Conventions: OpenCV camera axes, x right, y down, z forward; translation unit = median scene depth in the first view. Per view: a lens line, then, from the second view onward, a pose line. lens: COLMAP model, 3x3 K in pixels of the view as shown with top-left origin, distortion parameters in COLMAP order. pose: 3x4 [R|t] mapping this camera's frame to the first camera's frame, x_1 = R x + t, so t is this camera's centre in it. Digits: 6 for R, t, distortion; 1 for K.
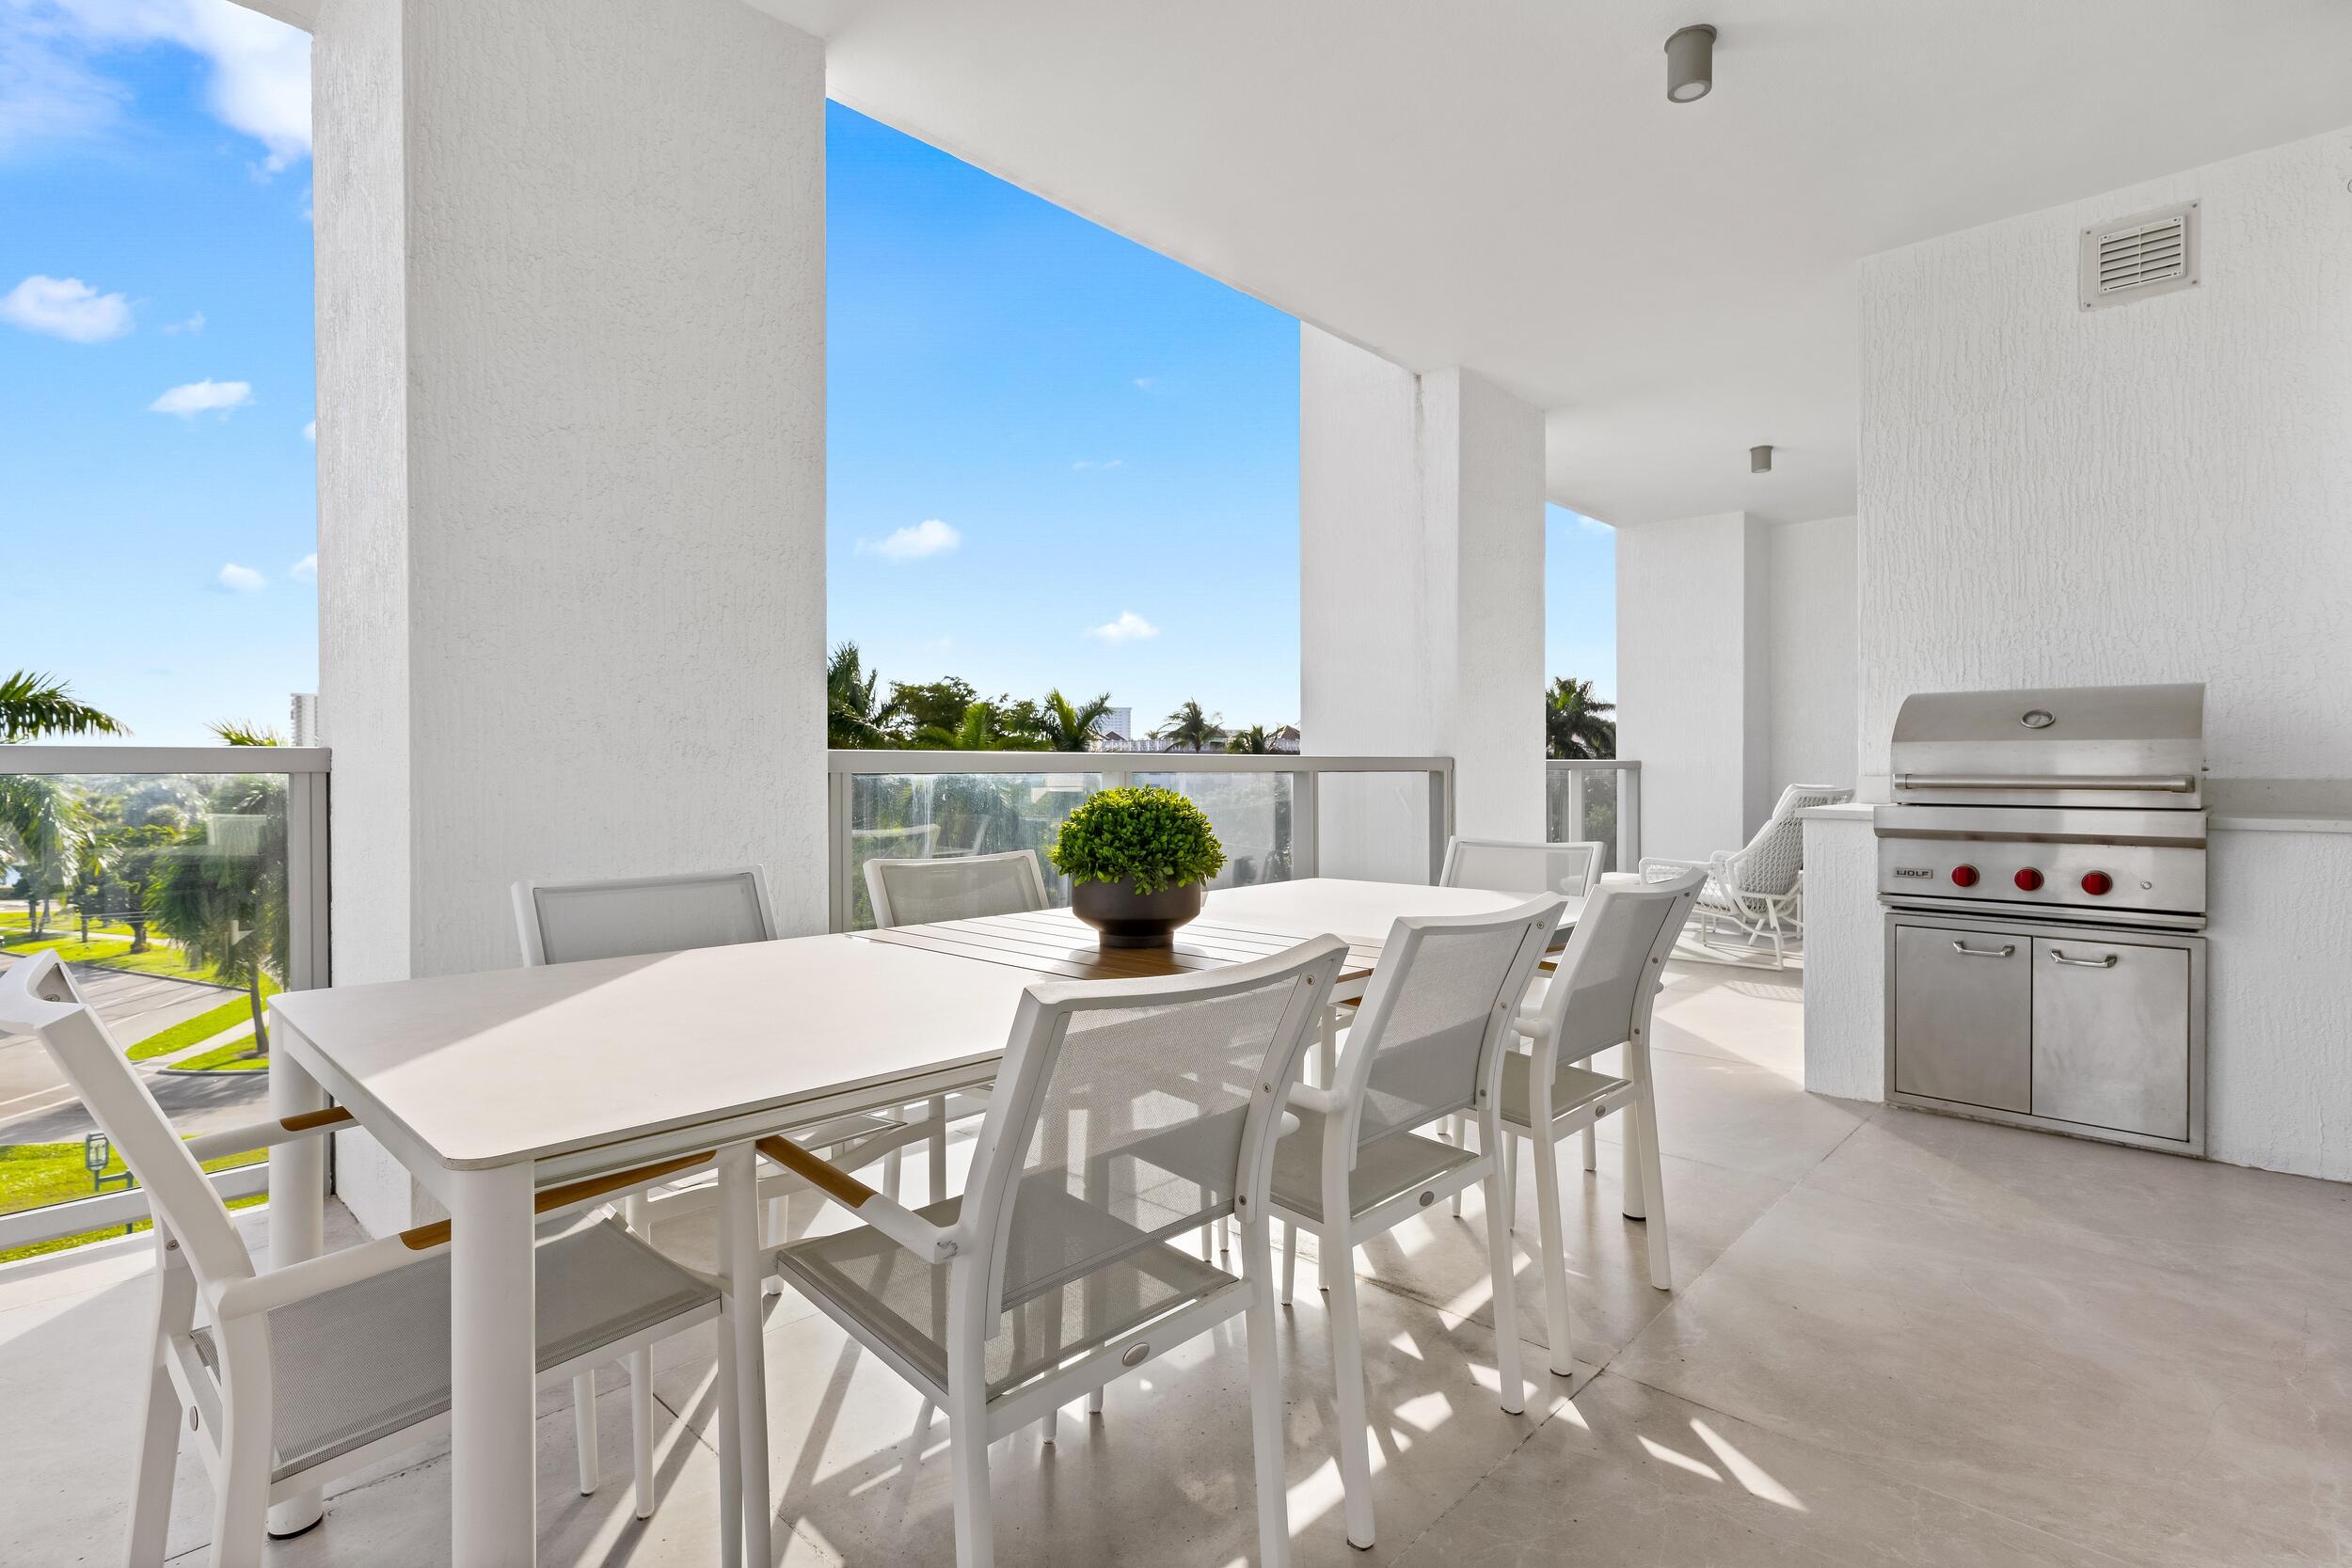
lens RADIAL K [[1135.9, 0, 1168.4], [0, 1135.9, 771.5], [0, 0, 1]] dist [-0.000074, -0.000205]
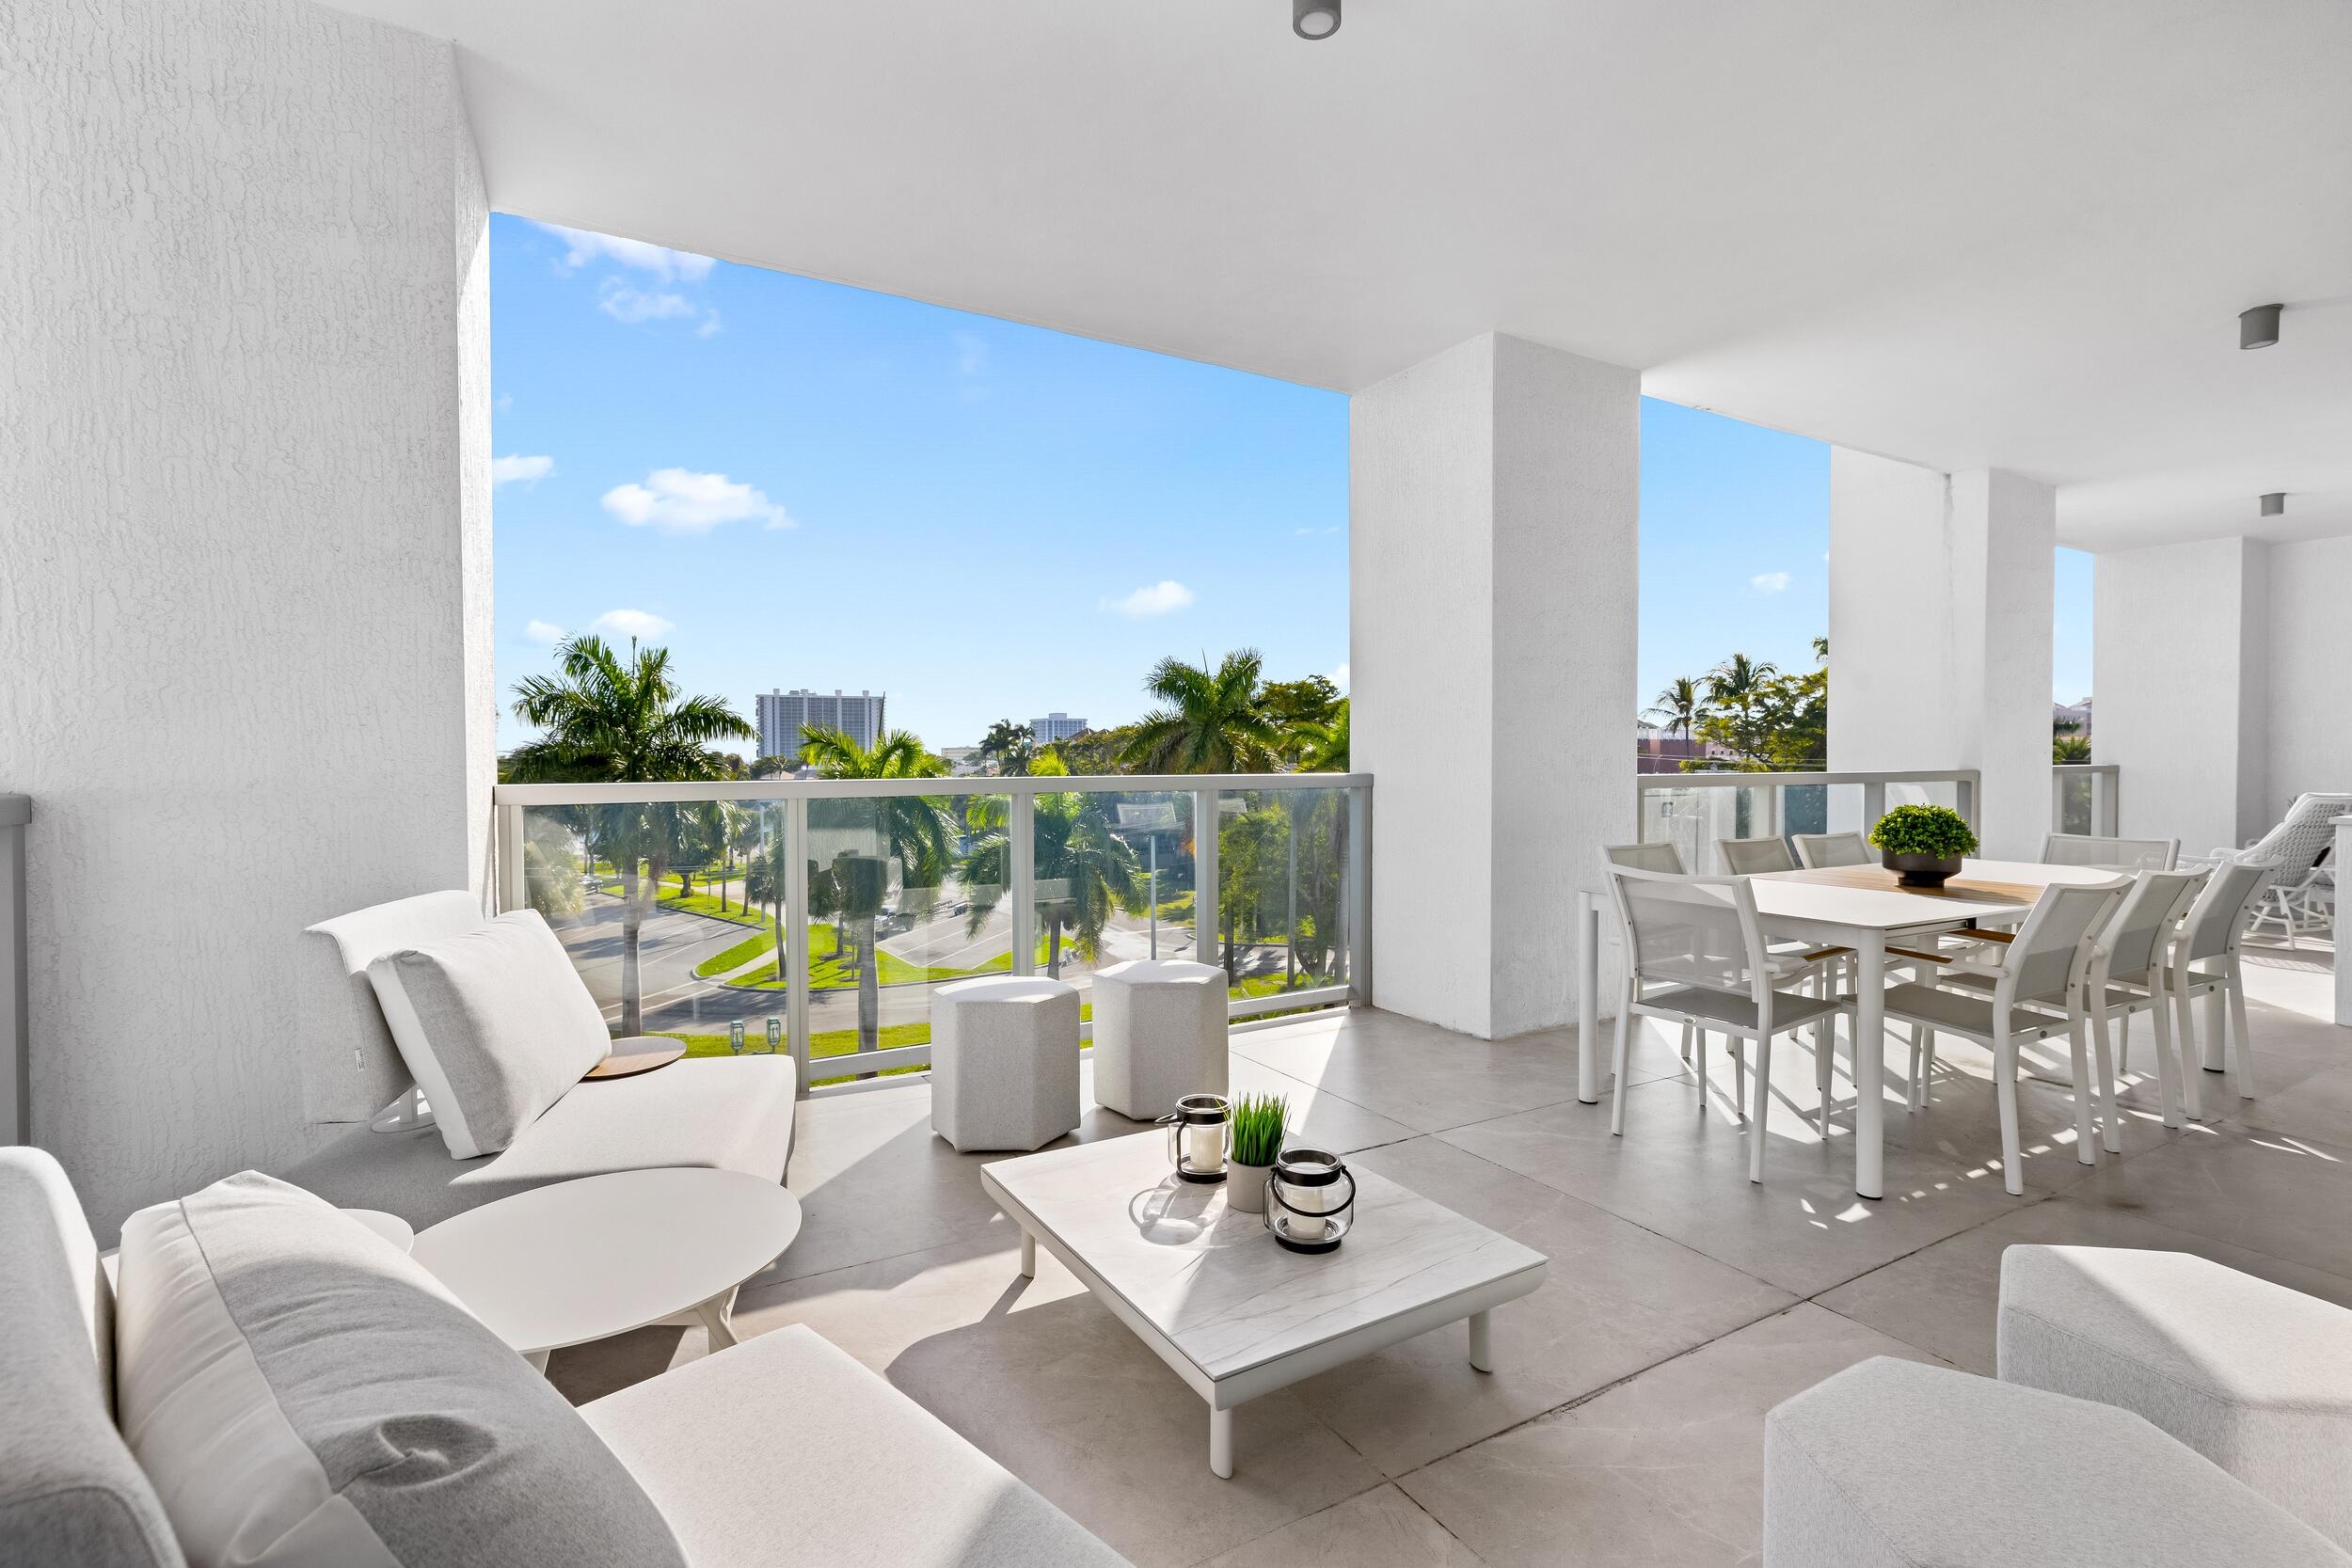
lens RADIAL K [[1069.3, 0, 1170.3], [0, 1069.3, 770.9], [0, 0, 1]] dist [0.001375, 0.000380]
pose [[0.958325, 0.004491, -0.285646, -0.251209], [-0.001153, 0.999929, 0.011853, -0.021976], [0.285679, -0.011030, 0.958262, -0.381858]]
